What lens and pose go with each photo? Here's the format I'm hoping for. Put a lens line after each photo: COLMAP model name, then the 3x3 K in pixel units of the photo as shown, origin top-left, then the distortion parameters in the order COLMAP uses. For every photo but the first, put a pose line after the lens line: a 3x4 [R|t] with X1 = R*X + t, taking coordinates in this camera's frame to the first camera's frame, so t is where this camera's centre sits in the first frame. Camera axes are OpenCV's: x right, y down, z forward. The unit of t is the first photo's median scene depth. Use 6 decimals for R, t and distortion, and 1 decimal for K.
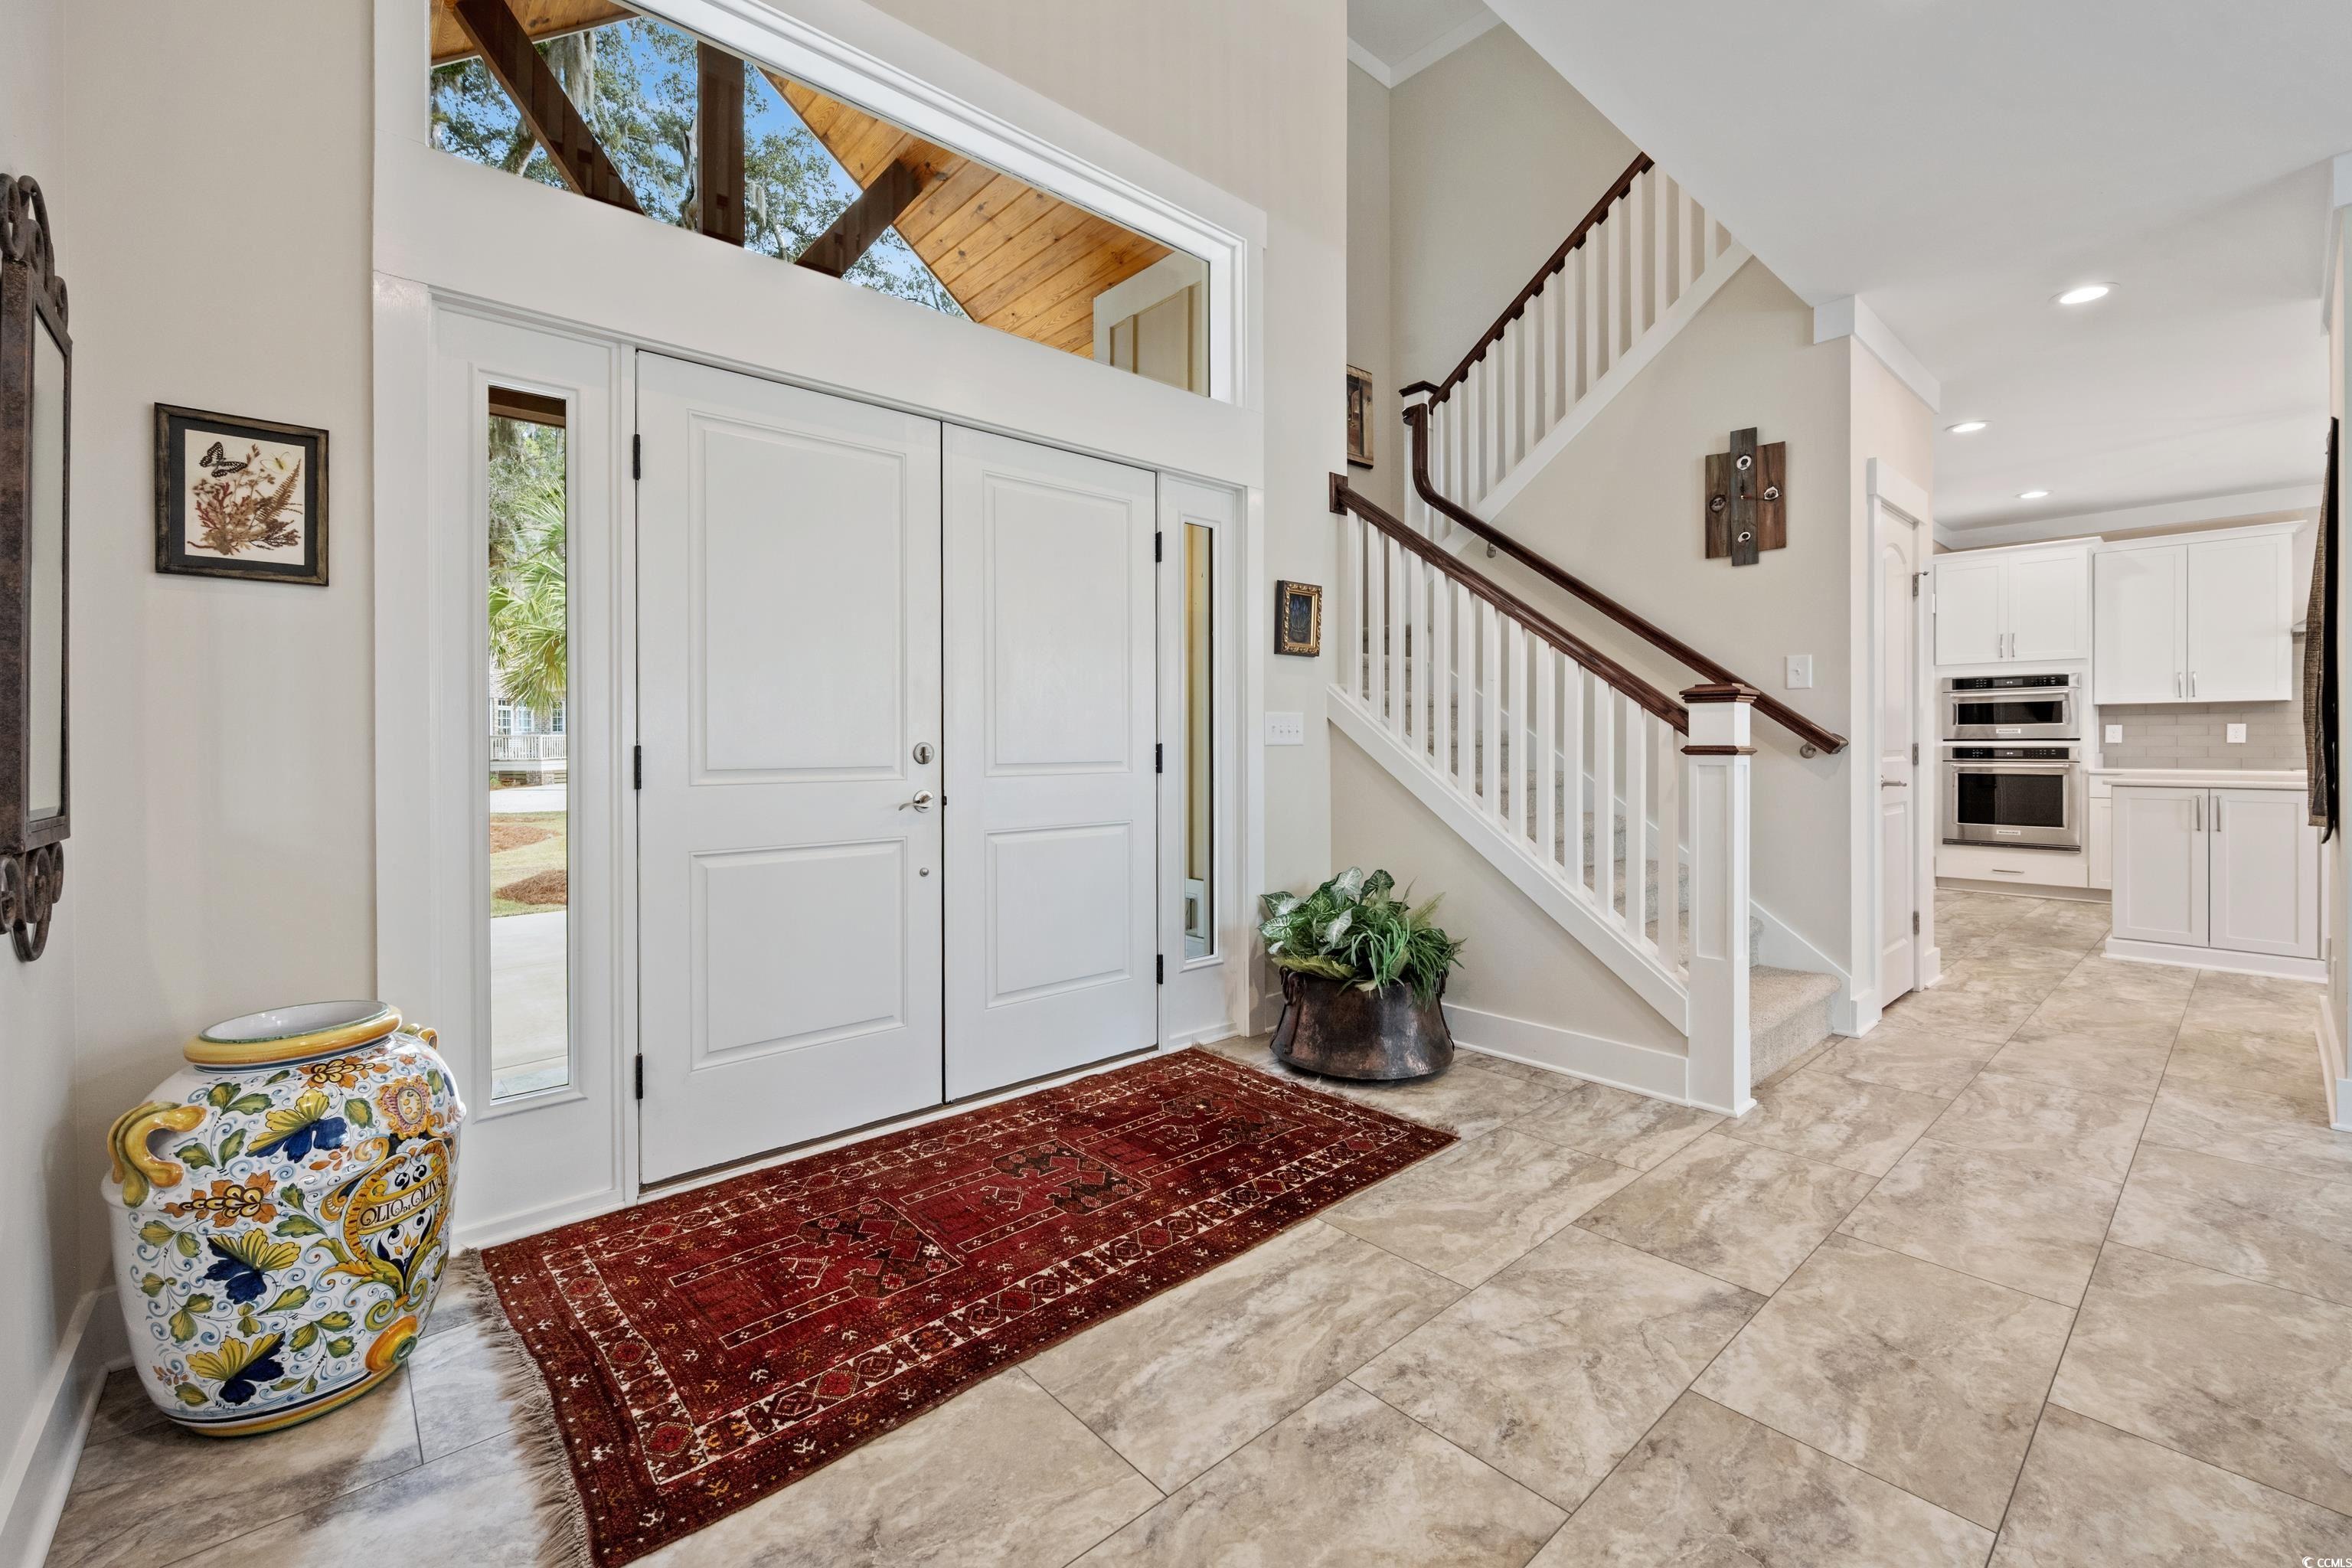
lens RADIAL K [[983.9, 0, 1177.5], [0, 983.9, 747.7], [0, 0, 1]] dist [0.000832, -0.000126]
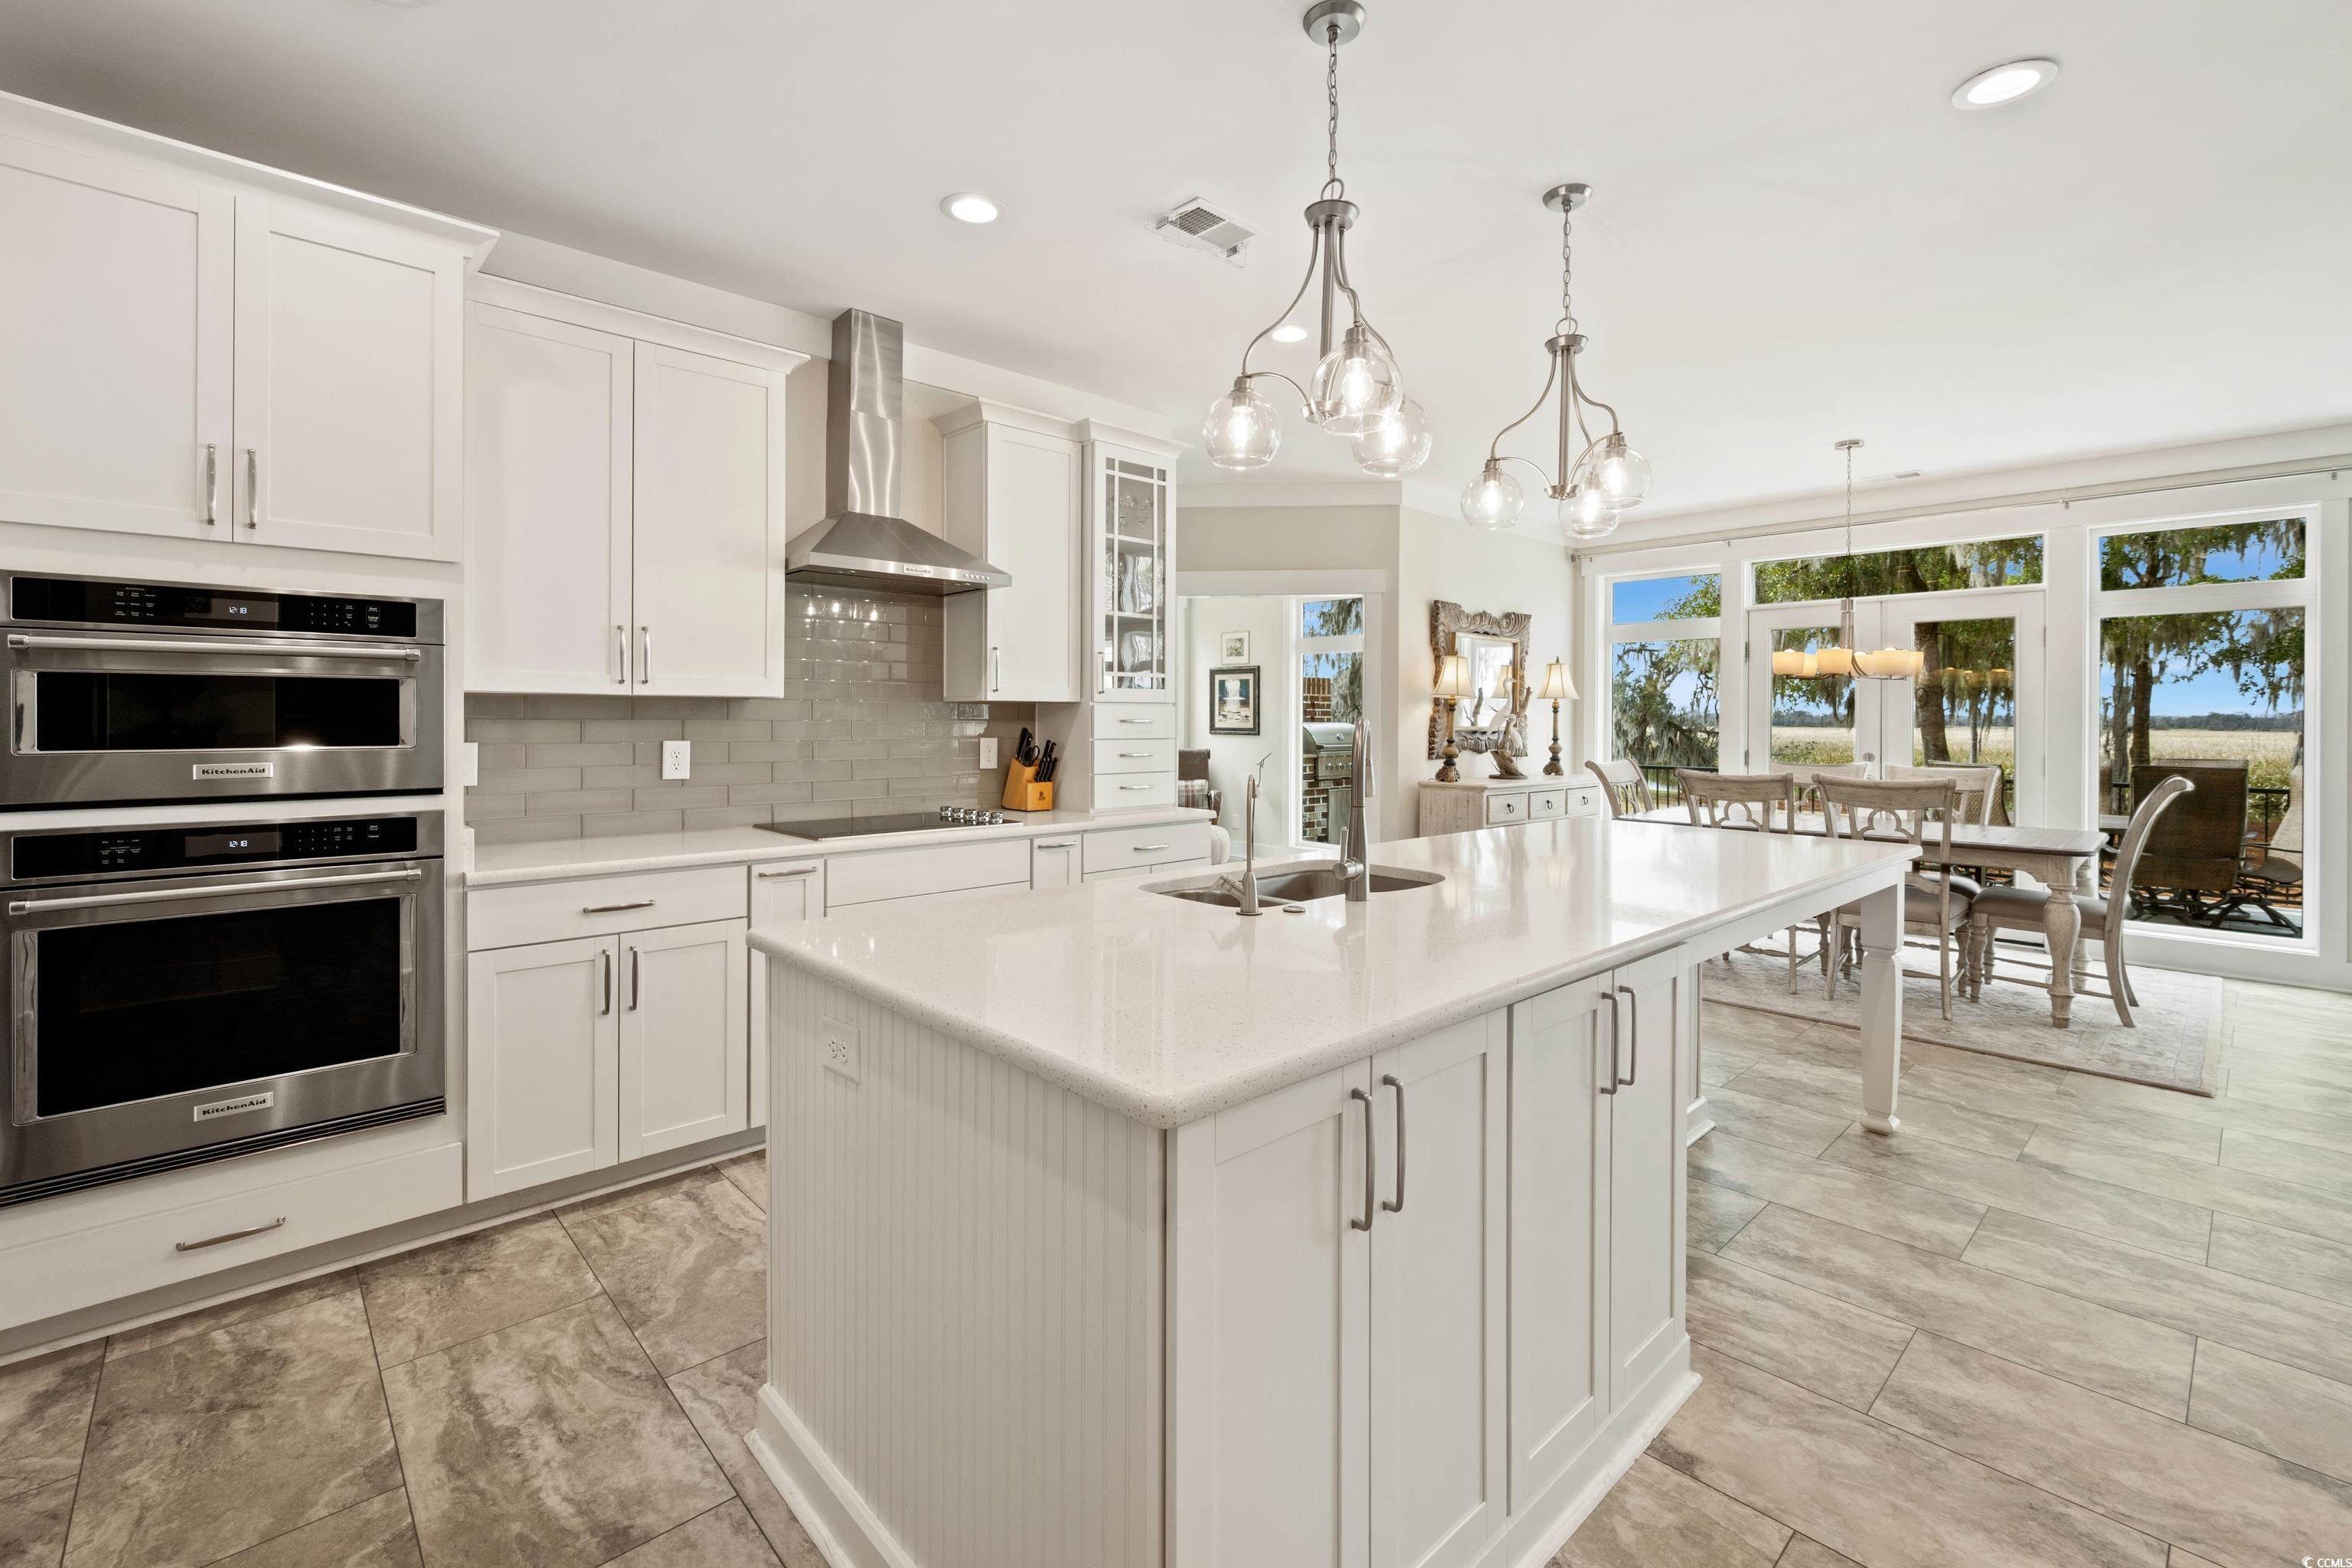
lens RADIAL K [[1008.6, 0, 1167.9], [0, 1008.6, 733.0], [0, 0, 1]] dist [0.000213, -0.000119]
pose [[-0.019672, -0.011351, 0.999742, 0.551751], [-0.000490, 0.999936, 0.011344, -0.033519], [-0.999806, -0.000267, -0.019676, 0.747276]]
